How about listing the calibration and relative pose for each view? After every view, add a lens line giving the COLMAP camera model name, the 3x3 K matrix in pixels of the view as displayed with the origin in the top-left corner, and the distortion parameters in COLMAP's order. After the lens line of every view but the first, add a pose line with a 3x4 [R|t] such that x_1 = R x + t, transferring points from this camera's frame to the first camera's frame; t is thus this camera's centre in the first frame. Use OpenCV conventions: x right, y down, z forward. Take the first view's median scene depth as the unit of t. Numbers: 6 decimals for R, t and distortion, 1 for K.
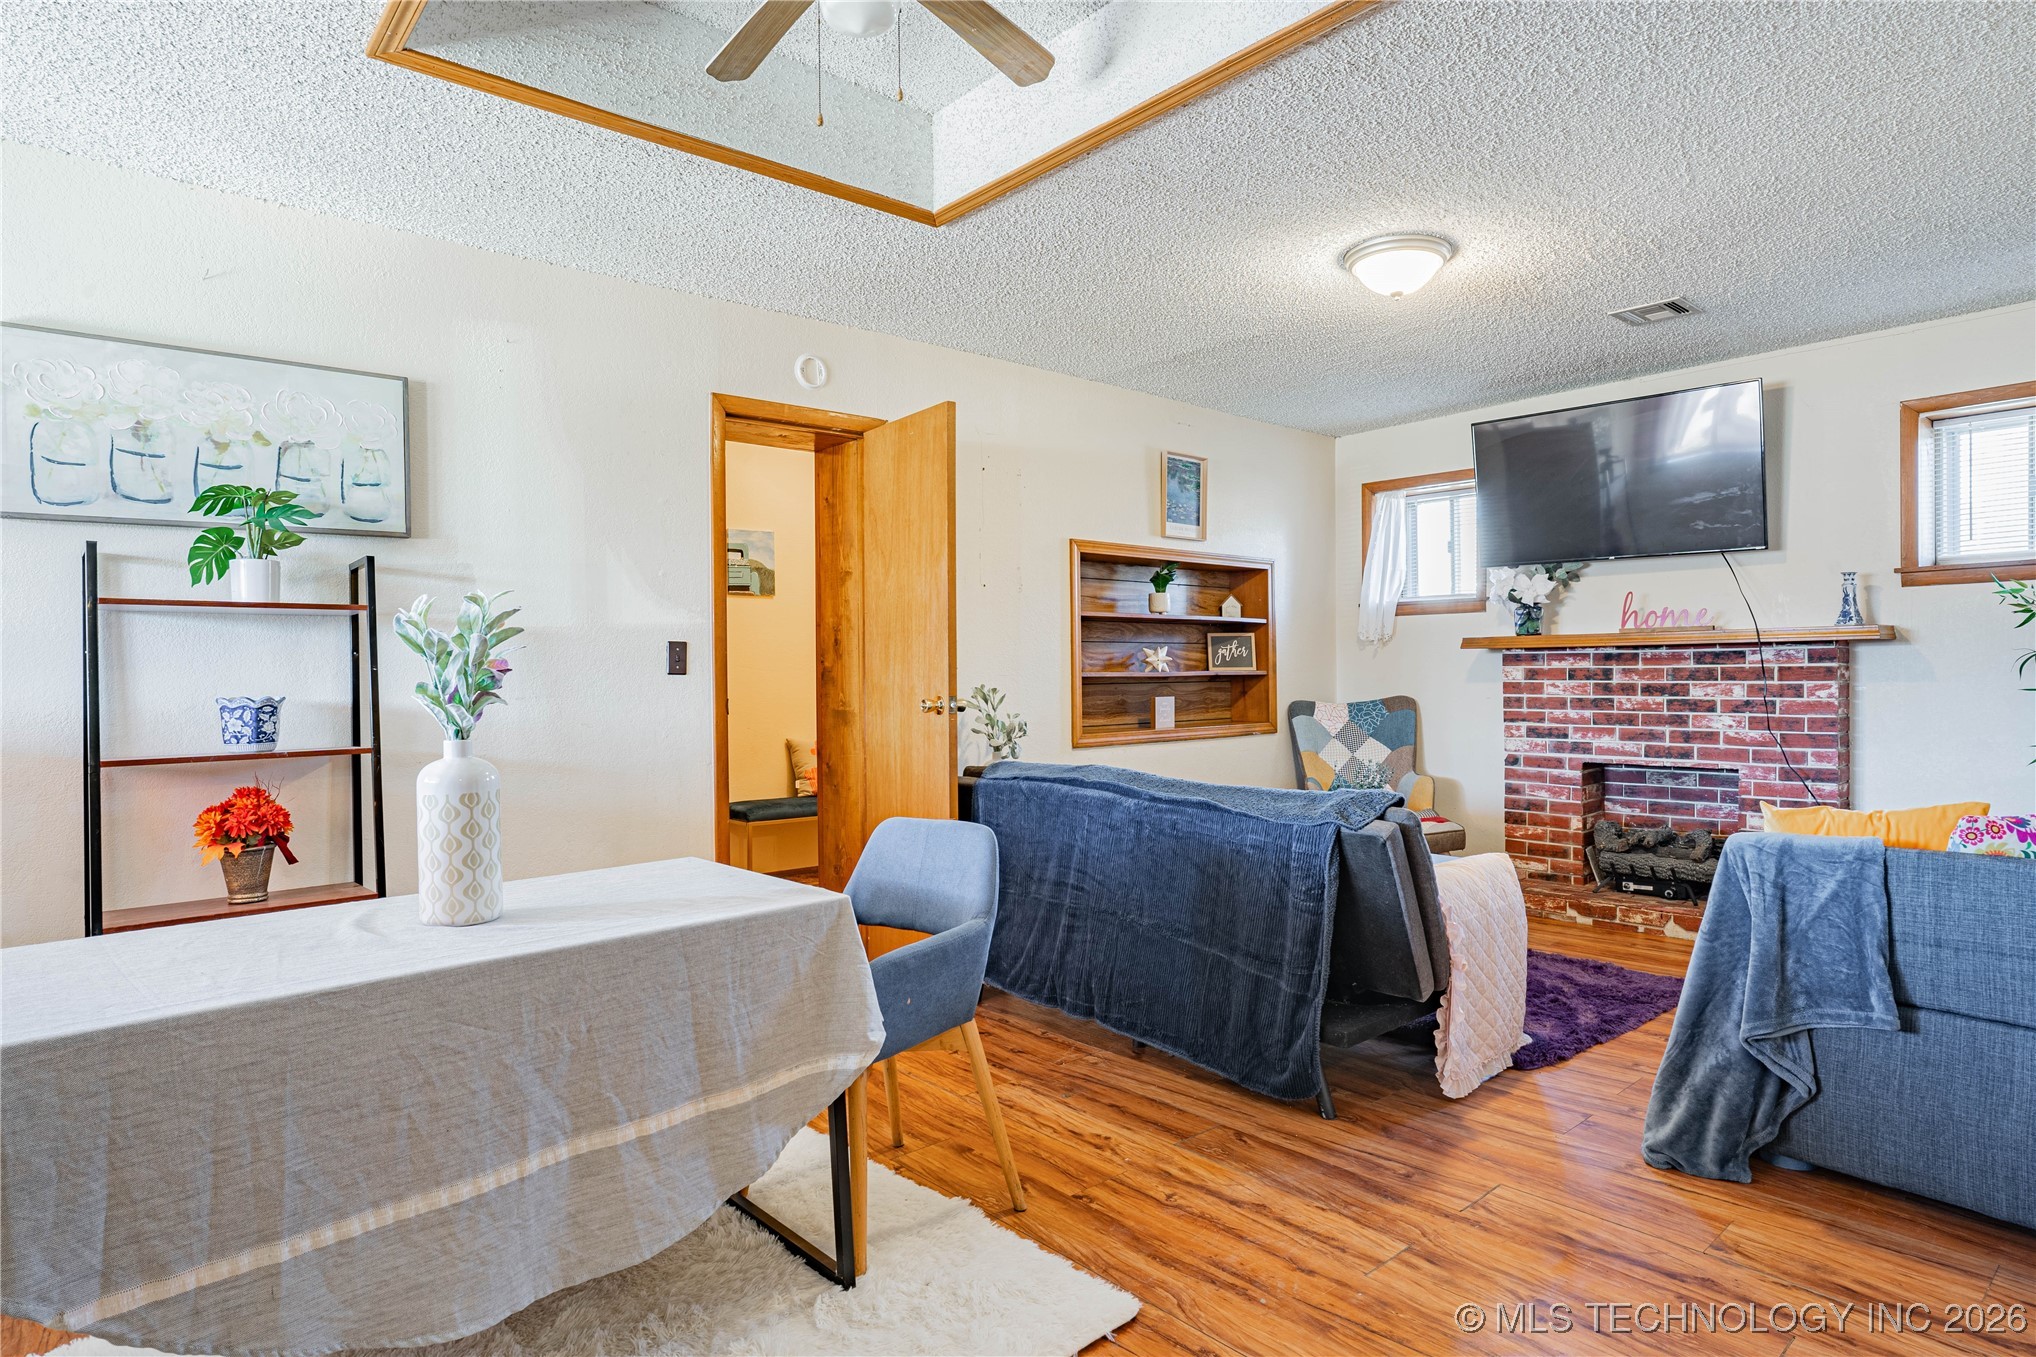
lens RADIAL K [[1127.4, 0, 1023.1], [0, 1127.4, 674.9], [0, 0, 1]] dist [-0.040711, 0.028165]
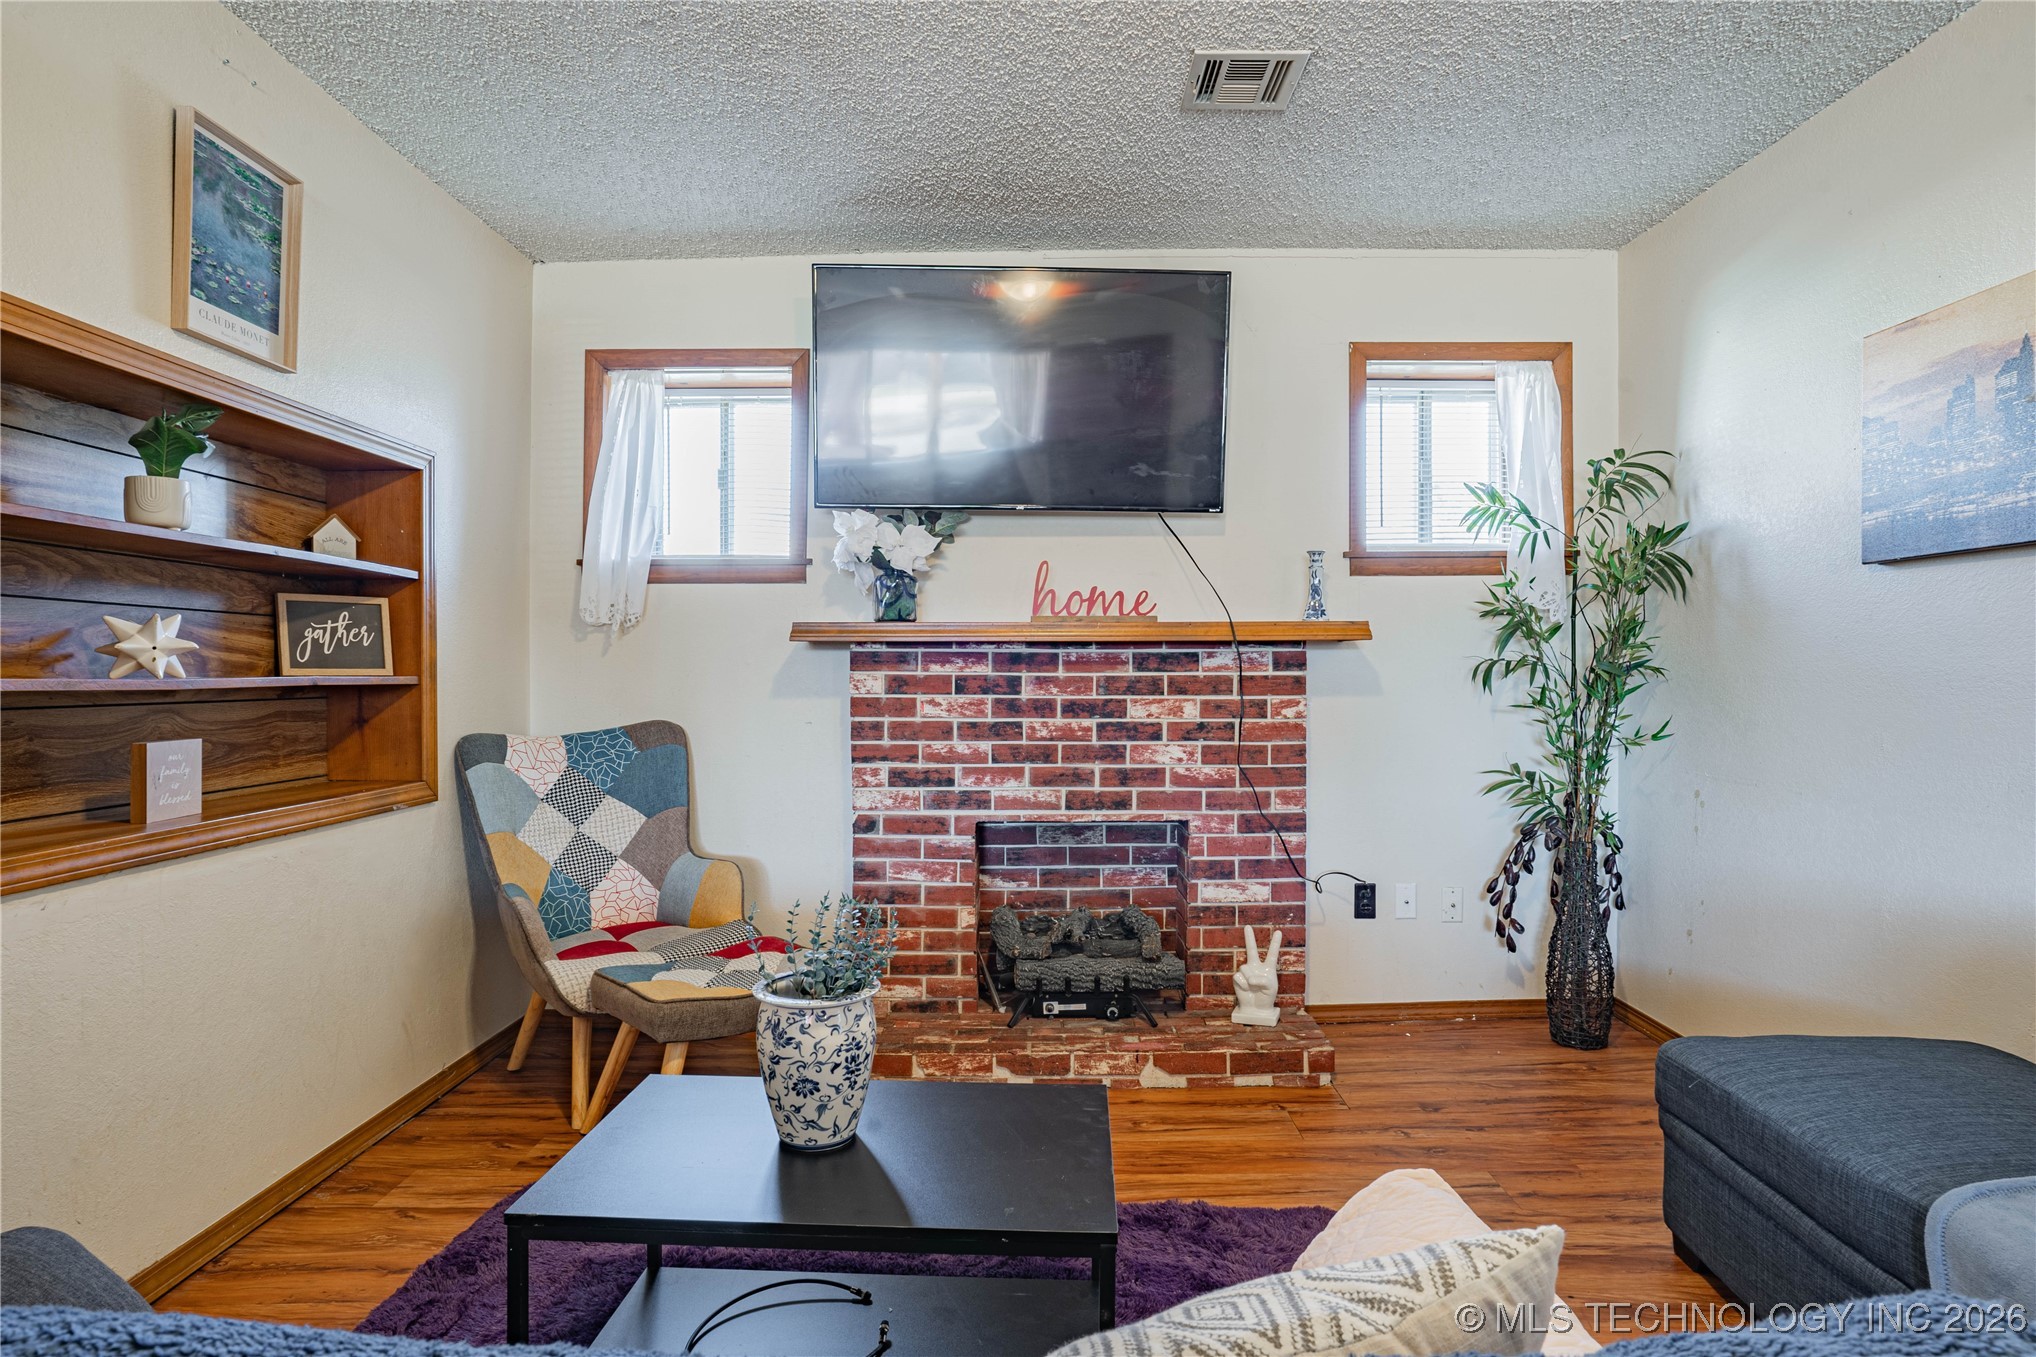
lens RADIAL K [[1127.4, 0, 1028.5], [0, 1127.4, 672.7], [0, 0, 1]] dist [-0.040711, 0.028165]
pose [[0.667138, 0.009011, 0.744880, 0.038033], [-0.003707, 0.999955, -0.008777, -0.002294], [-0.744925, 0.003094, 0.667141, 0.561541]]
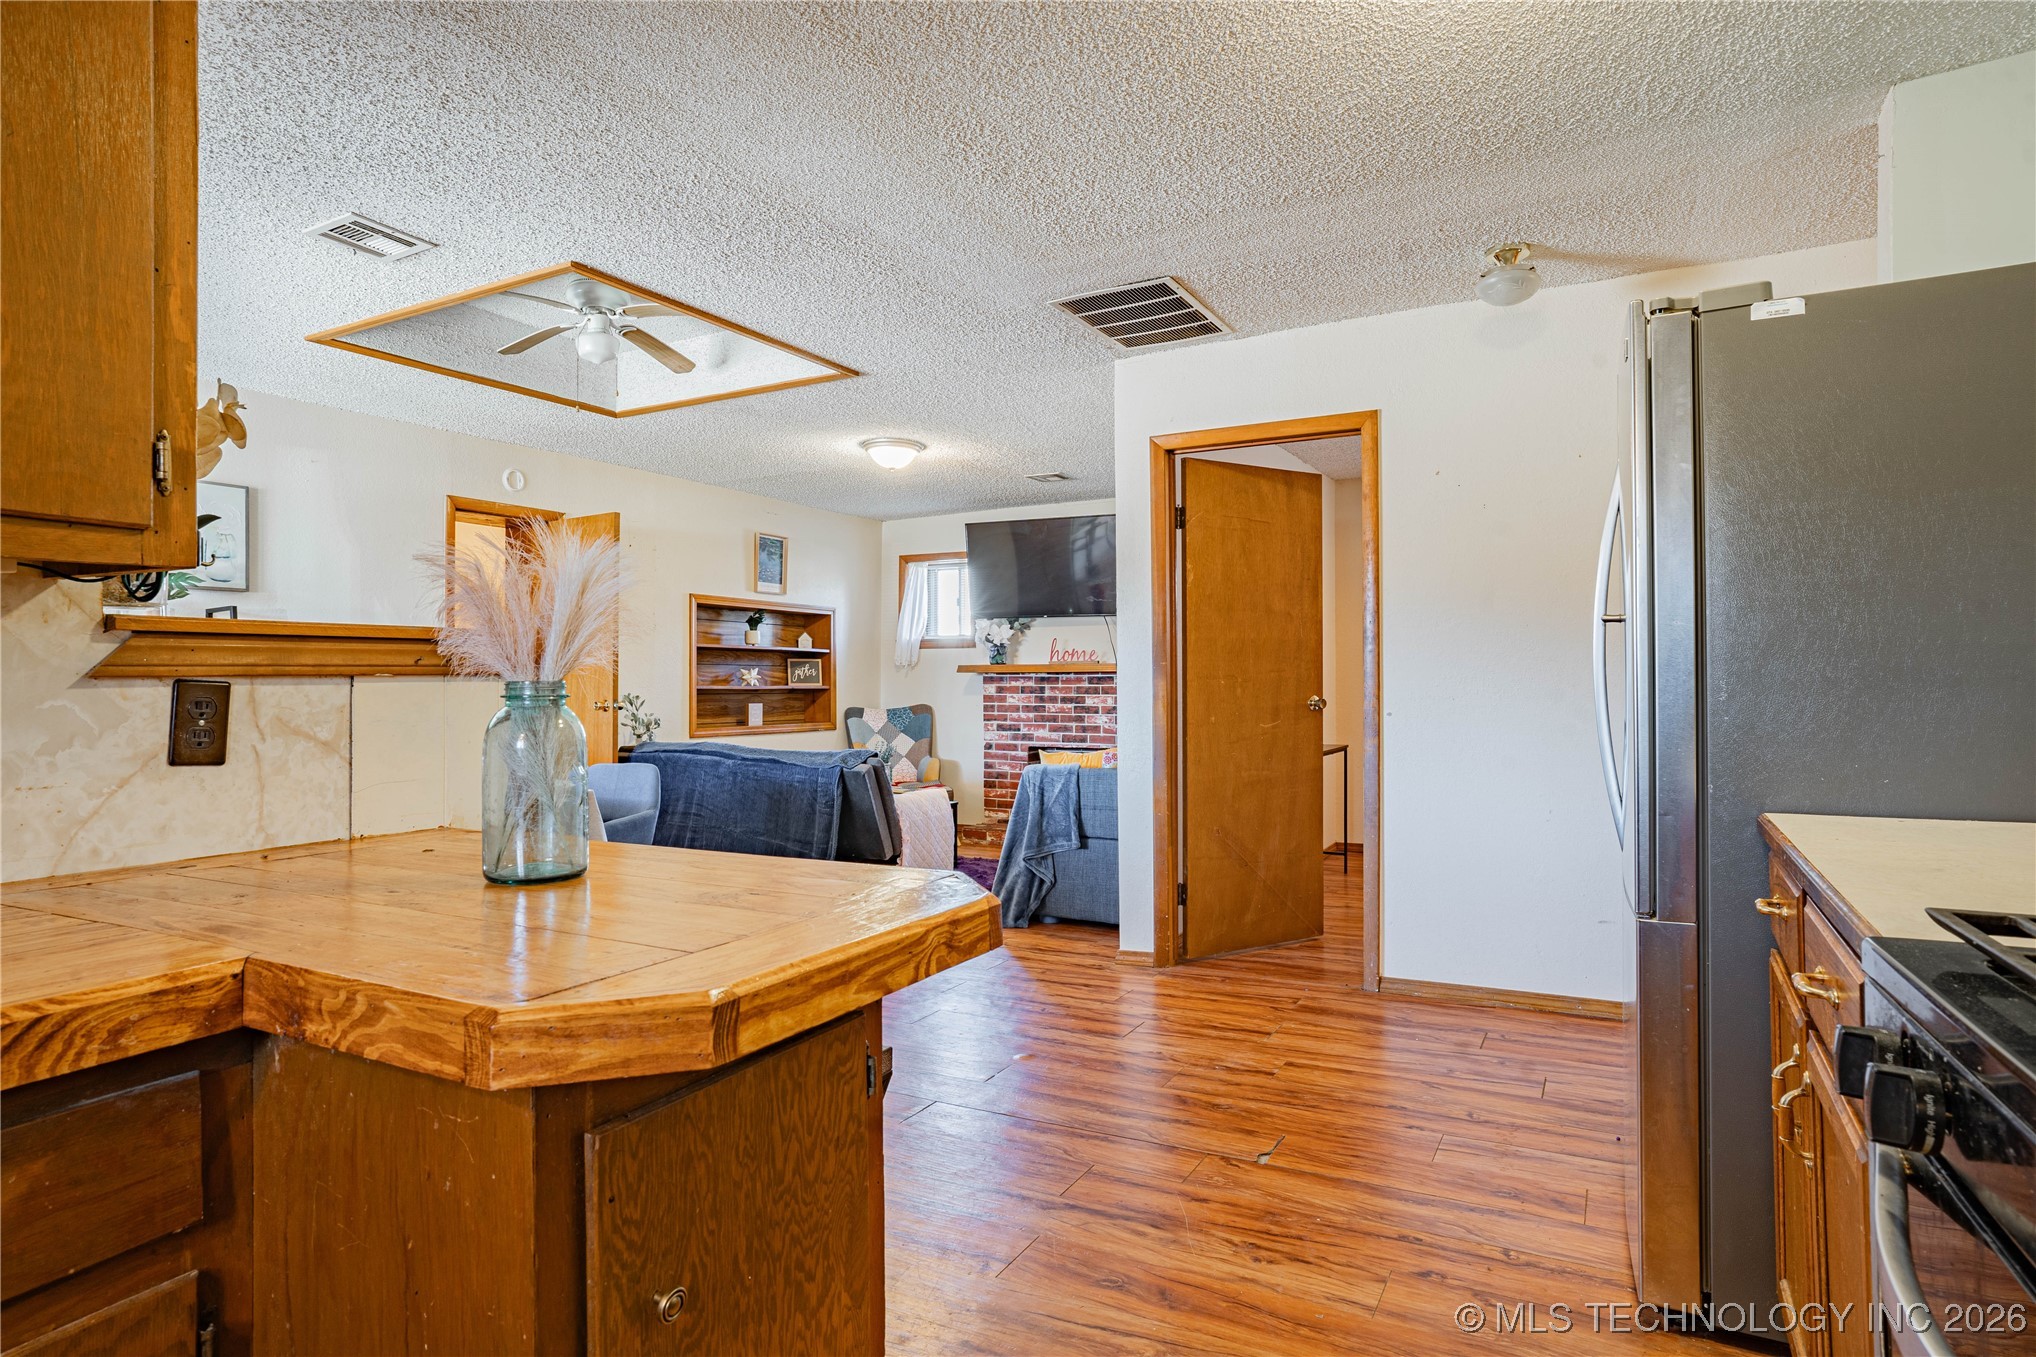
lens RADIAL K [[1127.4, 0, 1021.2], [0, 1127.4, 670.0], [0, 0, 1]] dist [-0.040711, 0.028165]
pose [[0.940263, 0.014096, 0.340156, -0.046335], [-0.007762, 0.999770, -0.019973, 0.003126], [-0.340360, 0.016139, 0.940157, -0.491229]]
